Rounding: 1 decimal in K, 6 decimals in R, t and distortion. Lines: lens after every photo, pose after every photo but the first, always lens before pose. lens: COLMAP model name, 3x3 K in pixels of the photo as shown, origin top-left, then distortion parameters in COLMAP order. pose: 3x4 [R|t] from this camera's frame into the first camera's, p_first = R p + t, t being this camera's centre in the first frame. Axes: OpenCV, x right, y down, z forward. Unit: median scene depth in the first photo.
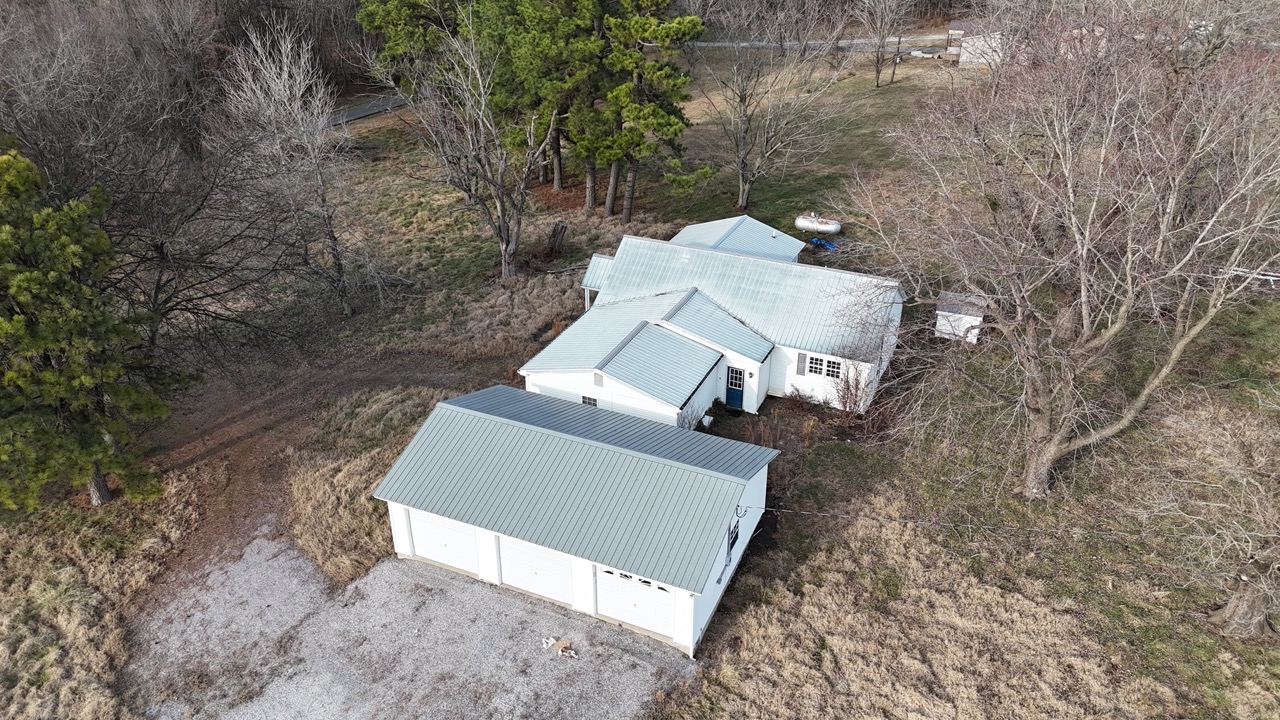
lens RADIAL K [[960.0, 0, 640.0], [0, 960.0, 360.0], [0, 0, 1]] dist [0.055270, -0.005640]
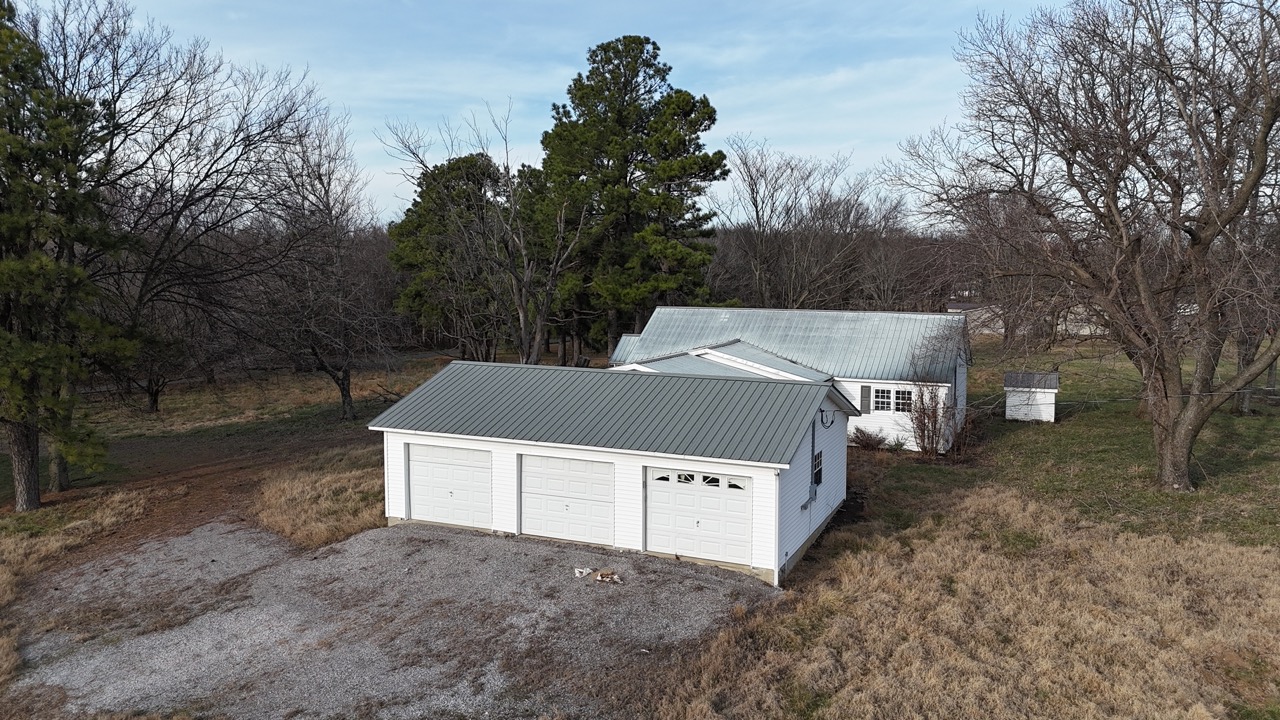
lens RADIAL K [[960.0, 0, 640.0], [0, 960.0, 360.0], [0, 0, 1]] dist [0.055270, -0.005640]
pose [[0.999982, -0.005732, -0.001865, -0.043629], [0.004530, 0.918668, -0.395005, 0.394175], [0.003978, 0.394990, 0.918677, 0.227693]]
